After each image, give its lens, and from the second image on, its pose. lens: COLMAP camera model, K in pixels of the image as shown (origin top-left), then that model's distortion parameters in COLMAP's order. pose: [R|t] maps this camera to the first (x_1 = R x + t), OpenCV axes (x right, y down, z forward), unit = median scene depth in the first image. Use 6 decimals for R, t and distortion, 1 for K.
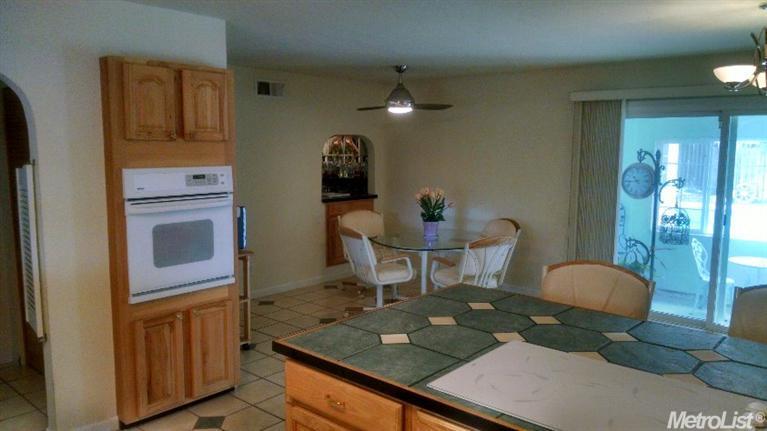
lens RADIAL K [[586.0, 0, 383.4], [0, 586.0, 214.5], [0, 0, 1]] dist [-0.000966, -0.002330]
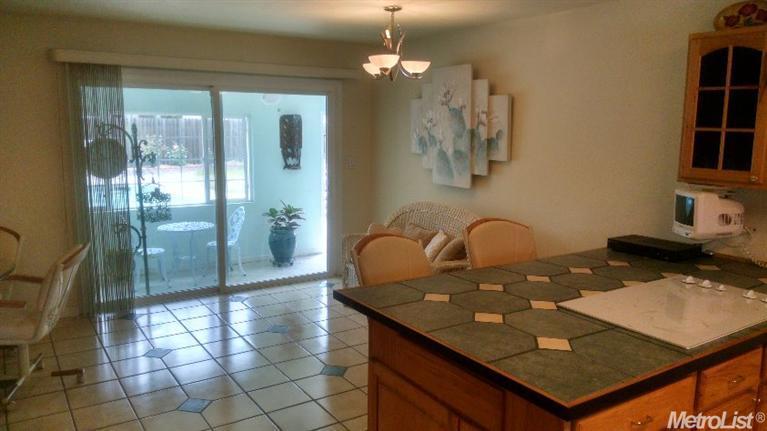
lens RADIAL K [[586.0, 0, 383.3], [0, 586.0, 216.4], [0, 0, 1]] dist [-0.000966, -0.002330]
pose [[0.269996, -0.156926, 0.949987, -0.370680], [0.108302, 0.985318, 0.131982, -0.052059], [-0.956751, 0.067251, 0.283028, 0.426096]]
